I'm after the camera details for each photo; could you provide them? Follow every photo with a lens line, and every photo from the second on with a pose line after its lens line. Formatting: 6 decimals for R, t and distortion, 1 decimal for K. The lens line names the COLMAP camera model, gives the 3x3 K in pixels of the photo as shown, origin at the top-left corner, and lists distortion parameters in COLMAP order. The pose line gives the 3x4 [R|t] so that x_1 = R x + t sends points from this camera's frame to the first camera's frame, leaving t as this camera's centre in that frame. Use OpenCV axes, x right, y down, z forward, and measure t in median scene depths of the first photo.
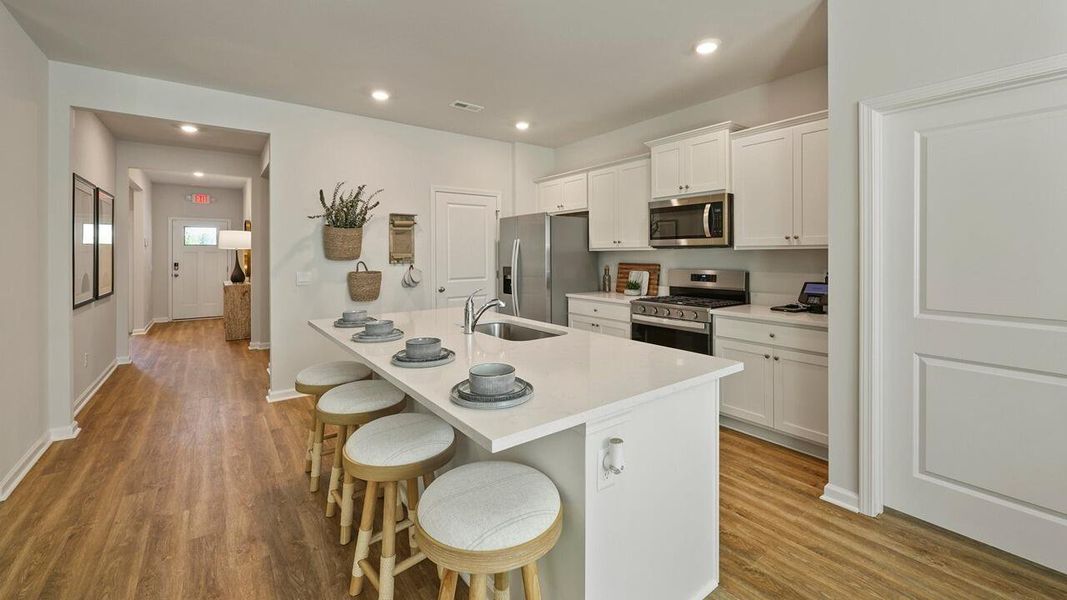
lens RADIAL K [[433.9, 0, 531.9], [0, 433.9, 278.6], [0, 0, 1]] dist [-0.002681, -0.000101]
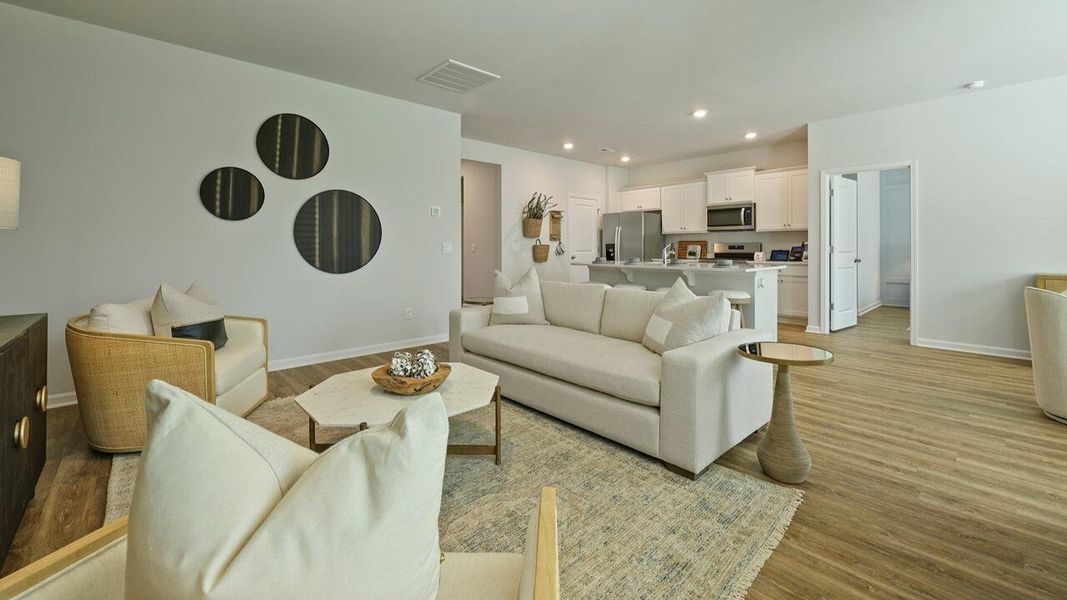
lens RADIAL K [[429.3, 0, 530.2], [0, 429.3, 269.4], [0, 0, 1]] dist [-0.003074, 0.000175]
pose [[0.995156, -0.003391, 0.098248, -0.589111], [0.003956, 0.999977, -0.005559, 0.088840], [-0.098226, 0.005920, 0.995146, -0.657194]]
